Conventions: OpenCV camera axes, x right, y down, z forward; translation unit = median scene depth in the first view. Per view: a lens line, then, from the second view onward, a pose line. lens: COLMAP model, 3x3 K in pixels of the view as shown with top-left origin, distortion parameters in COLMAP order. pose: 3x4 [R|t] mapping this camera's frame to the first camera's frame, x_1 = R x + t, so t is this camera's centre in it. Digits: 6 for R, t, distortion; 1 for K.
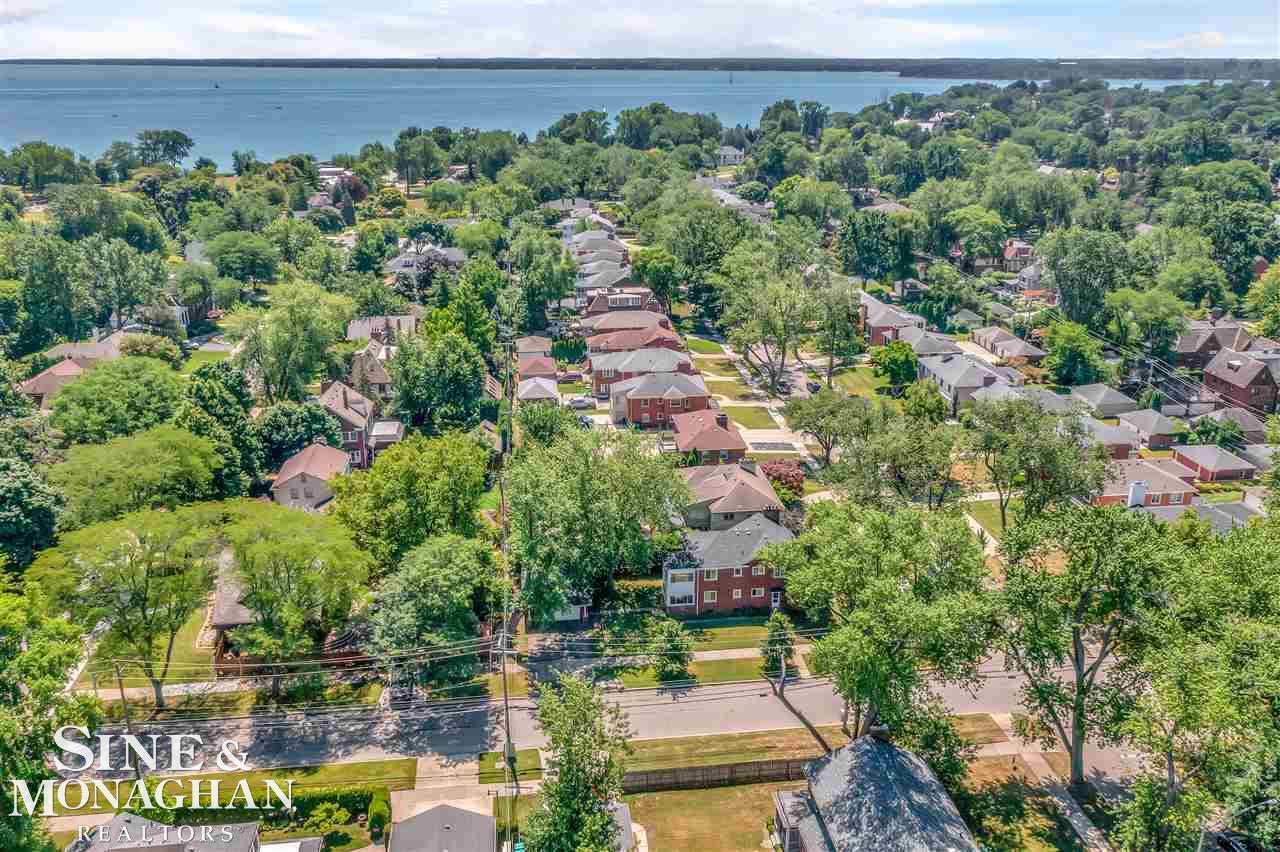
lens RADIAL K [[1034.1, 0, 640.0], [0, 1034.1, 426.0], [0, 0, 1]] dist [-0.007491, 0.007279]
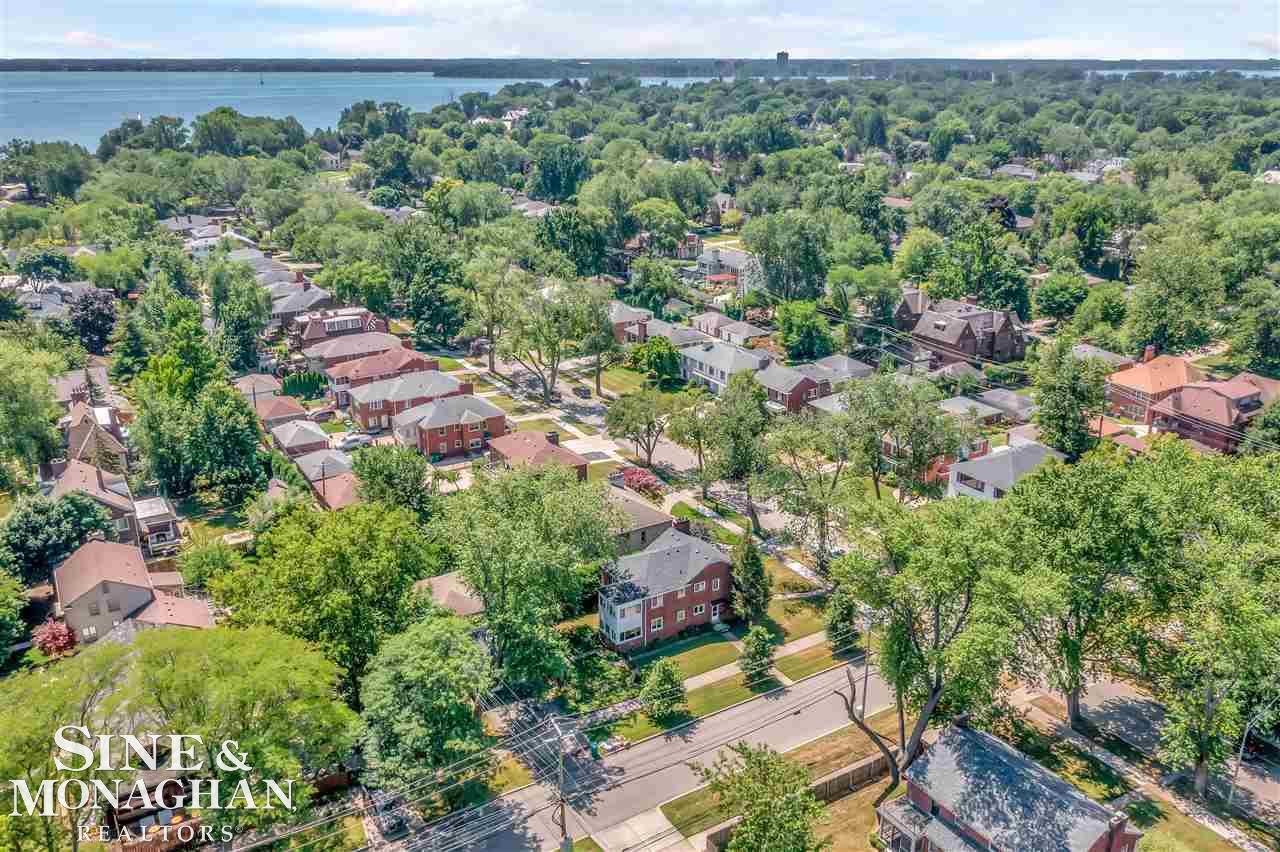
lens RADIAL K [[1034.1, 0, 640.0], [0, 1034.1, 426.0], [0, 0, 1]] dist [-0.007491, 0.007279]
pose [[0.908089, -0.140038, 0.394668, -0.150770], [0.140183, 0.989712, 0.028627, -0.022131], [-0.394617, 0.029330, 0.918378, 0.069839]]
